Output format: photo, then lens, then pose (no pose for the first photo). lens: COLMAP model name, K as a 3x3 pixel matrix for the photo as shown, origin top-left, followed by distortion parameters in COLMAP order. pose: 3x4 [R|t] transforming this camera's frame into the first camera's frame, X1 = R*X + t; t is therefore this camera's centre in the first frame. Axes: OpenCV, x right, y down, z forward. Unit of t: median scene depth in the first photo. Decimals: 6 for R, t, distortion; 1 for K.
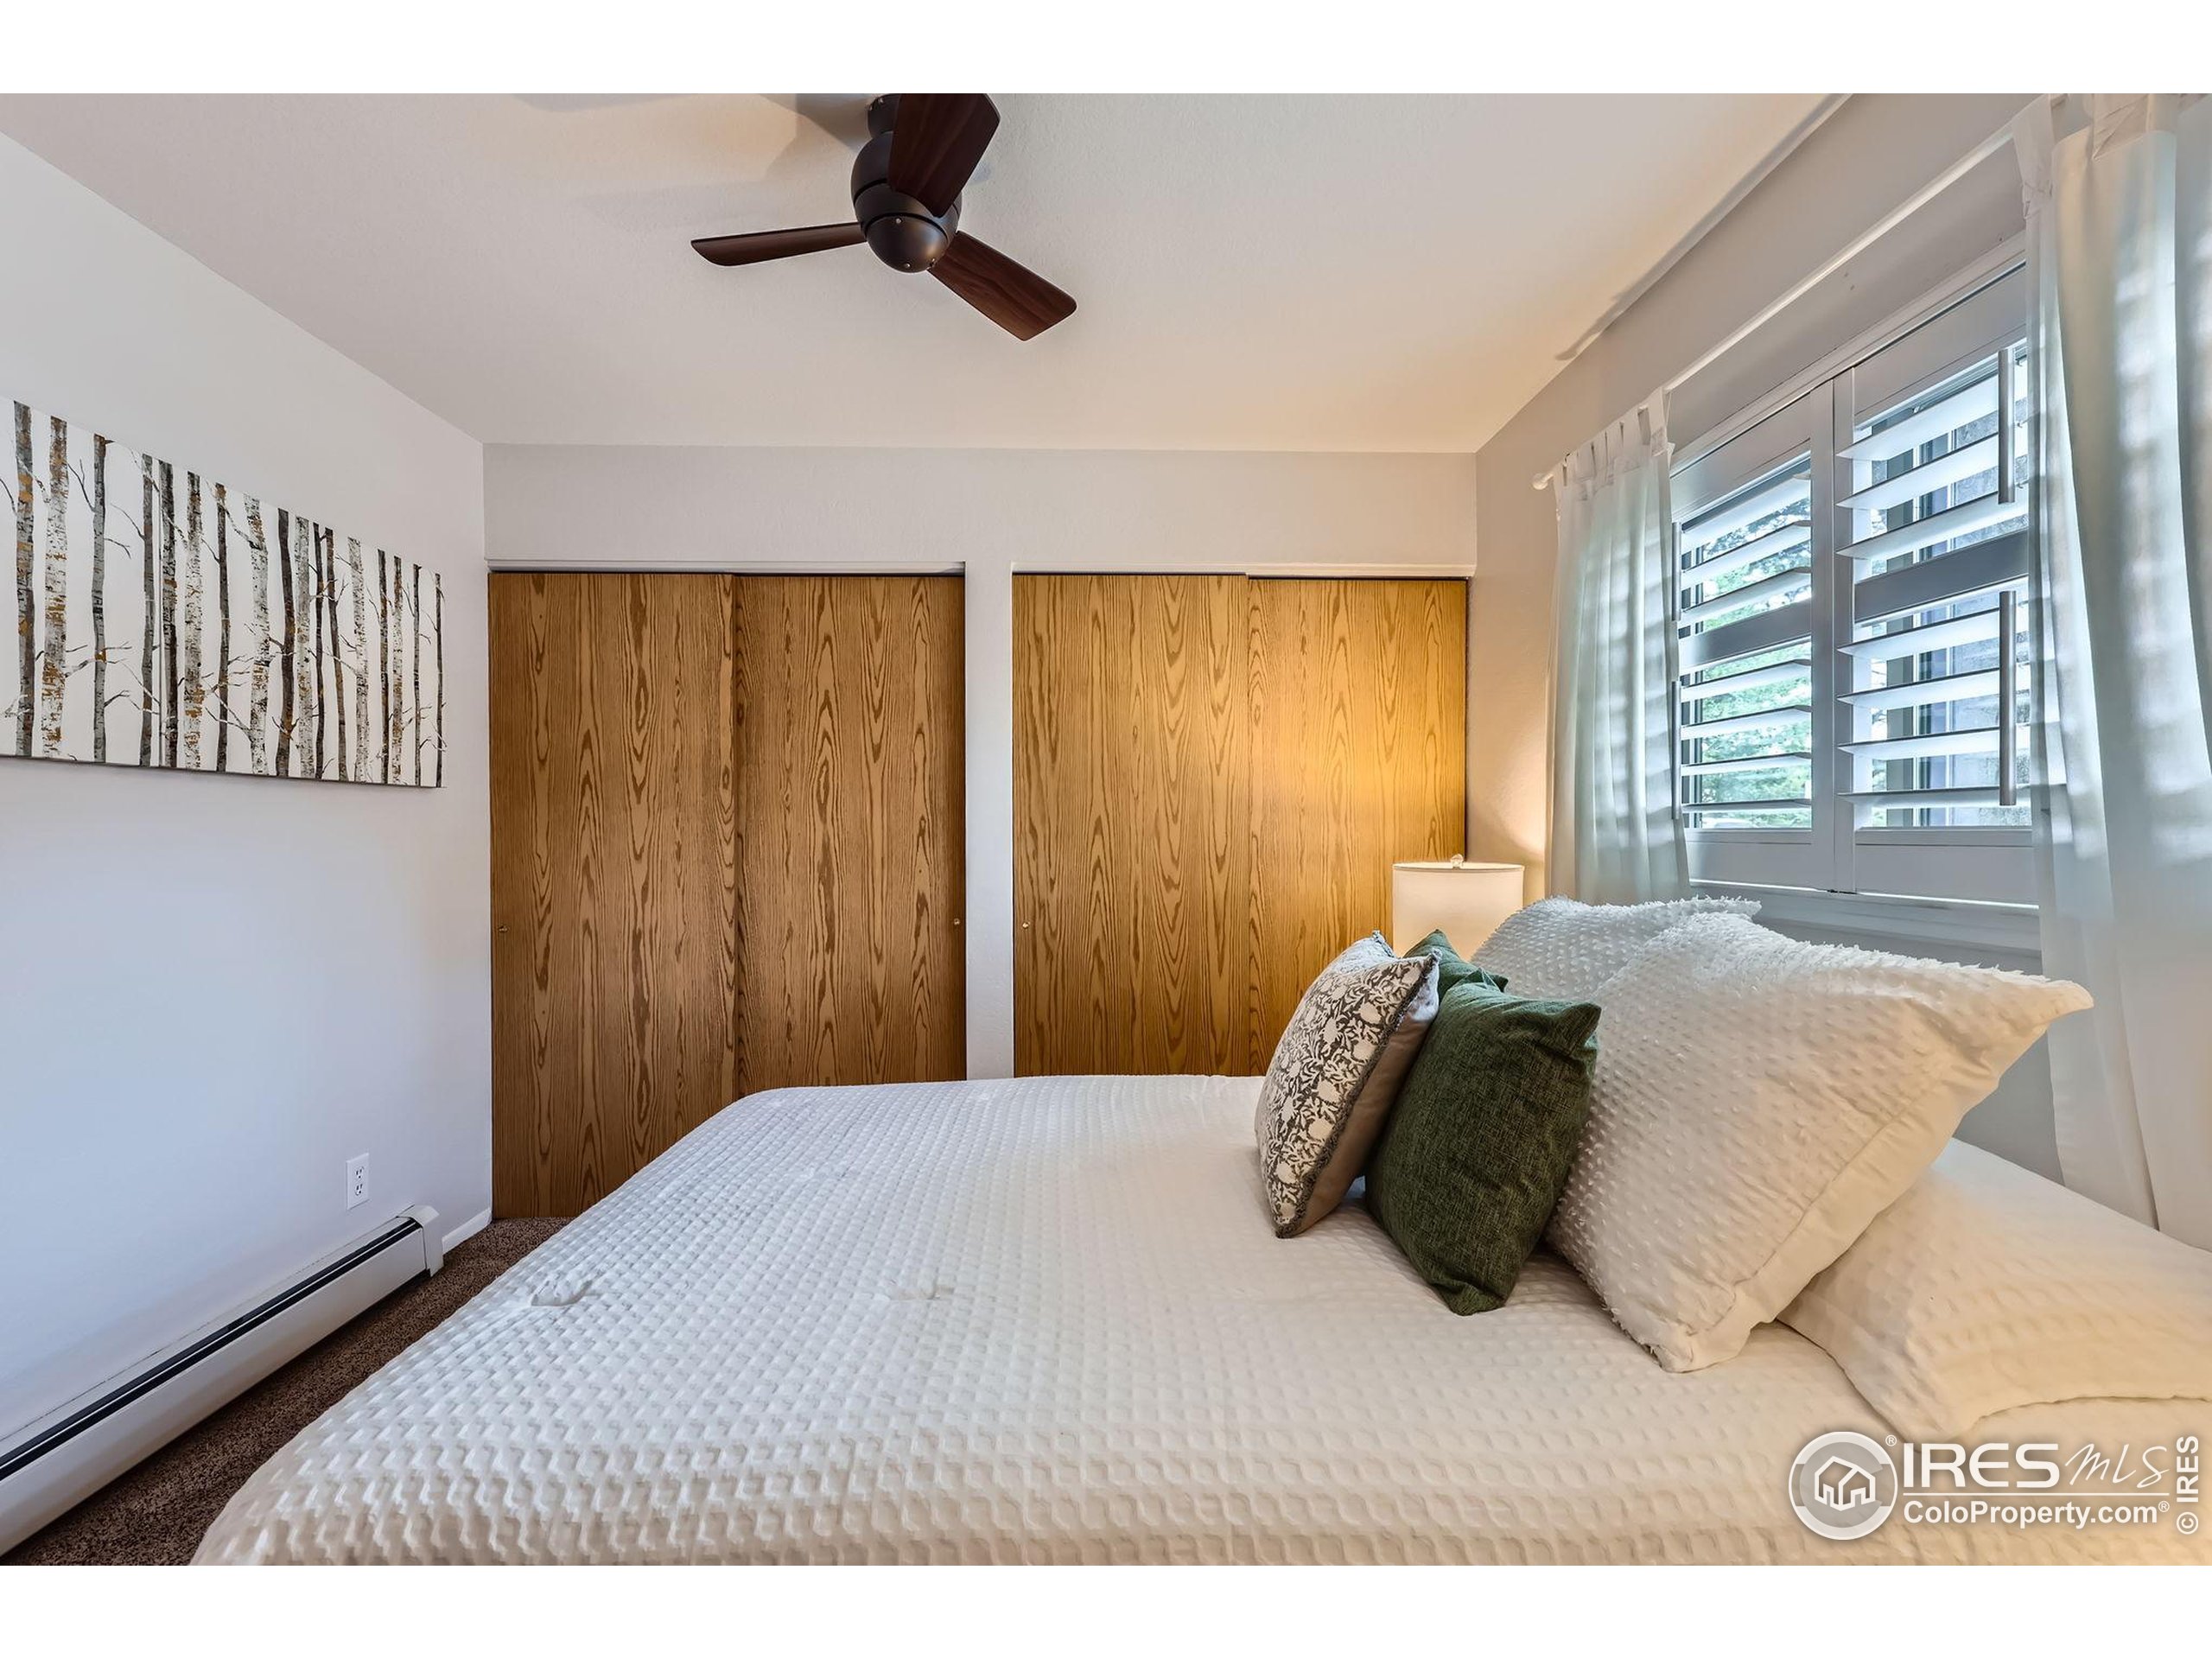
lens RADIAL K [[1016.4, 0, 1110.0], [0, 1016.4, 838.1], [0, 0, 1]] dist [-0.002534, -0.000552]
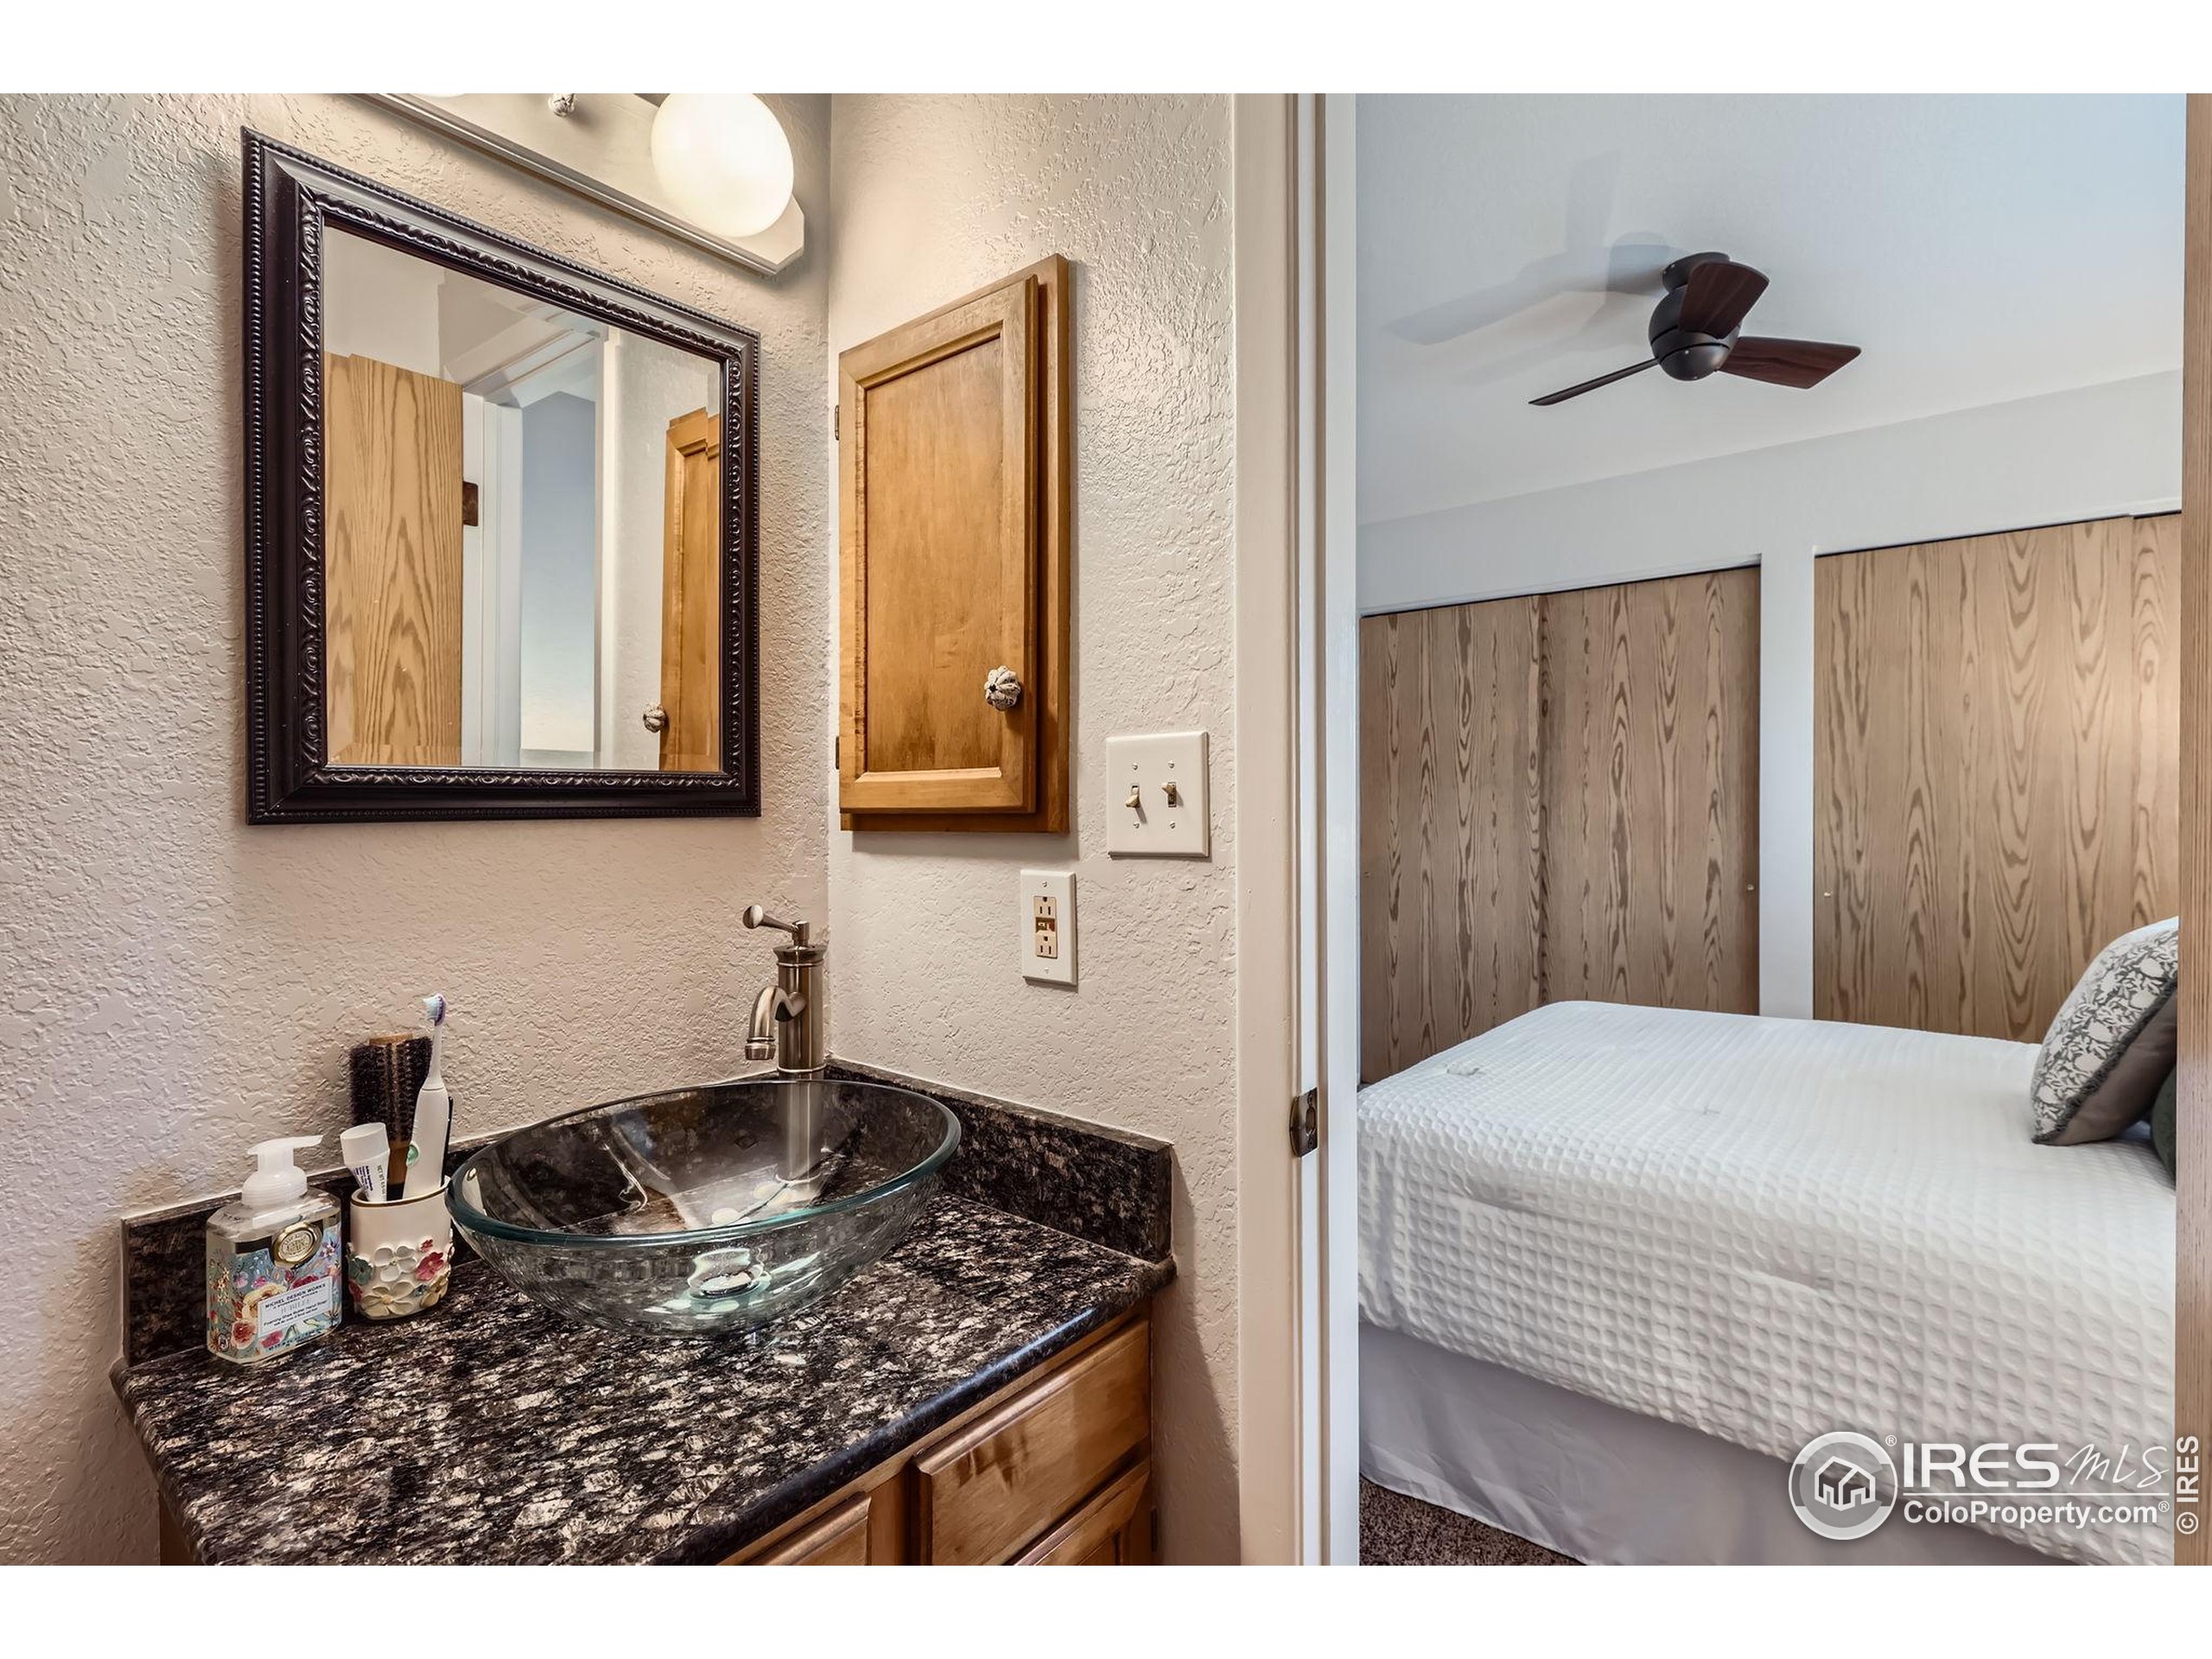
lens RADIAL K [[1023.3, 0, 1106.1], [0, 1023.3, 814.9], [0, 0, 1]] dist [-0.001043, -0.000544]
pose [[0.744590, 0.006723, -0.667488, 0.065731], [-0.002700, 0.999971, 0.007060, -0.000511], [0.667516, -0.003454, 0.744587, -0.270828]]
